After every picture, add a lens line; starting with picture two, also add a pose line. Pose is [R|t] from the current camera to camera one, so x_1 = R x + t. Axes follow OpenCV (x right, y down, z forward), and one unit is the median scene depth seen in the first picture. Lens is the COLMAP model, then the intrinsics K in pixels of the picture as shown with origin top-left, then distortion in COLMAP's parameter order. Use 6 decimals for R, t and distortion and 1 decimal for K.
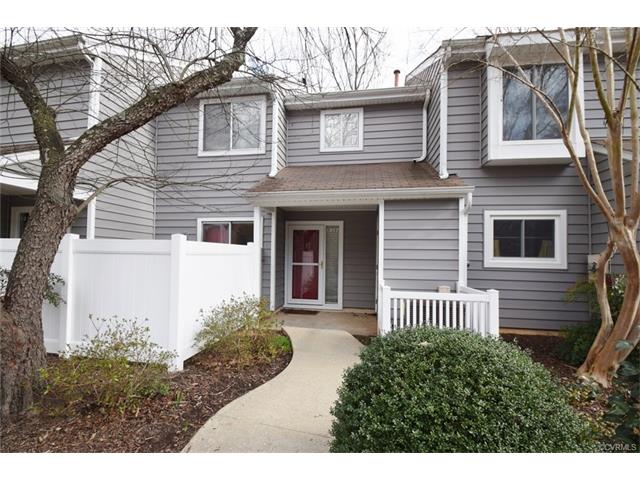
lens RADIAL K [[301.2, 0, 320.6], [0, 301.2, 249.4], [0, 0, 1]] dist [-0.000018, -0.000987]
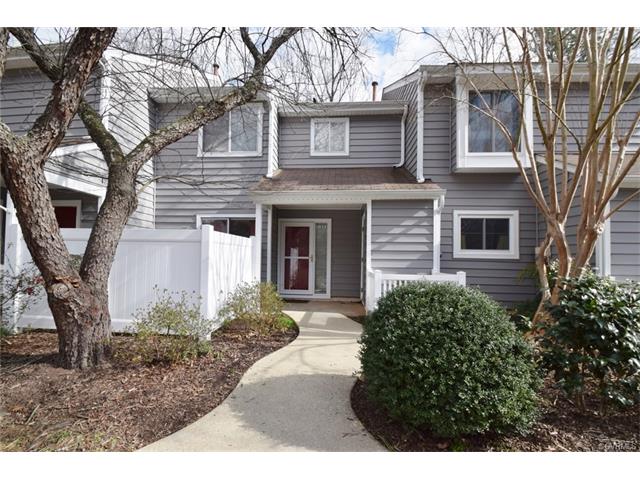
lens RADIAL K [[301.2, 0, 320.6], [0, 301.2, 249.4], [0, 0, 1]] dist [-0.000018, -0.000987]
pose [[0.995826, 0.001384, 0.091259, -0.071506], [-0.000865, 0.999983, -0.005733, 0.027099], [-0.091265, 0.005630, 0.995811, -0.110513]]
